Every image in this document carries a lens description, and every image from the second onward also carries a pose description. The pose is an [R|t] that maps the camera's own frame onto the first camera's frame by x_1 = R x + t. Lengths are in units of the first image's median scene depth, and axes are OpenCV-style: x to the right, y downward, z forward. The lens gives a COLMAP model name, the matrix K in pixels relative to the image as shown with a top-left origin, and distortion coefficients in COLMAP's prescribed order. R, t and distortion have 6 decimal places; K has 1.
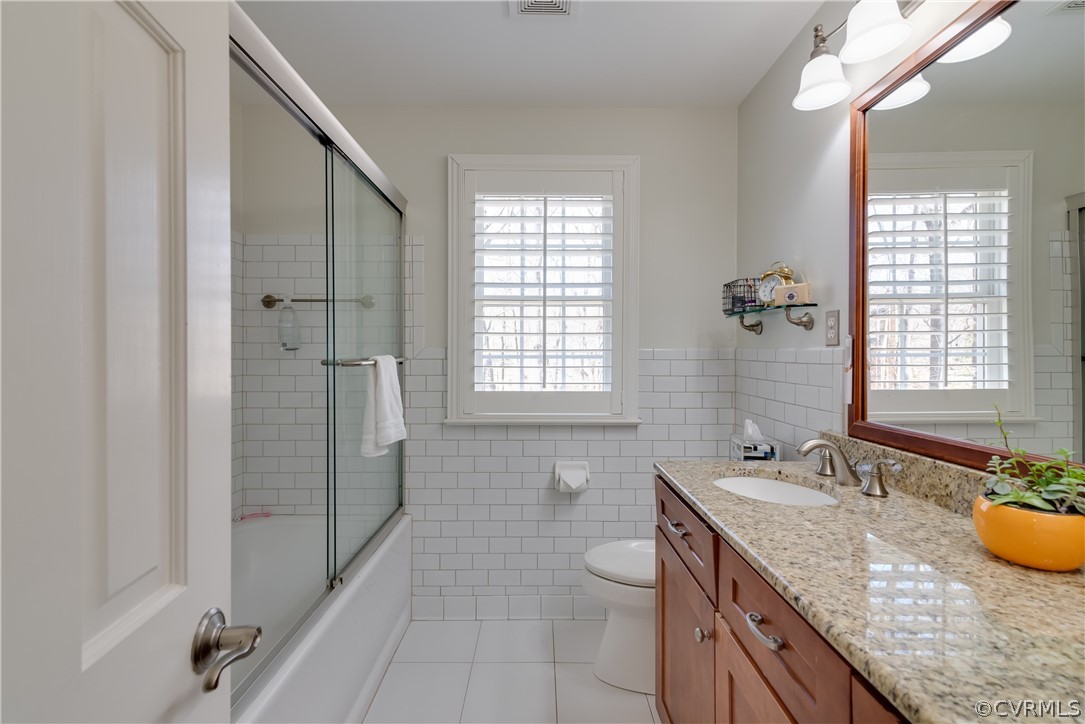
lens RADIAL K [[485.8, 0, 542.5], [0, 485.8, 362.0], [0, 0, 1]] dist [0.001988, -0.004098]
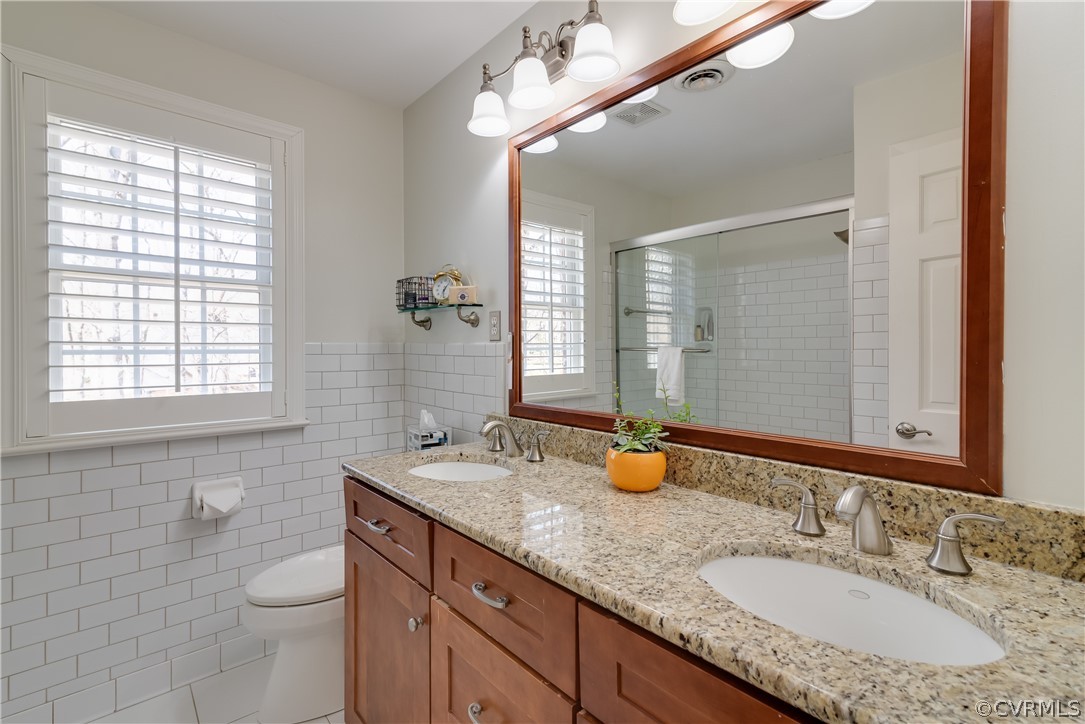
lens RADIAL K [[481.6, 0, 542.6], [0, 481.6, 357.8], [0, 0, 1]] dist [0.000111, 0.000079]
pose [[0.750238, -0.013370, 0.661033, -0.092677], [0.011969, 0.999906, 0.006640, 0.000969], [-0.661060, 0.002931, 0.750327, 0.046287]]
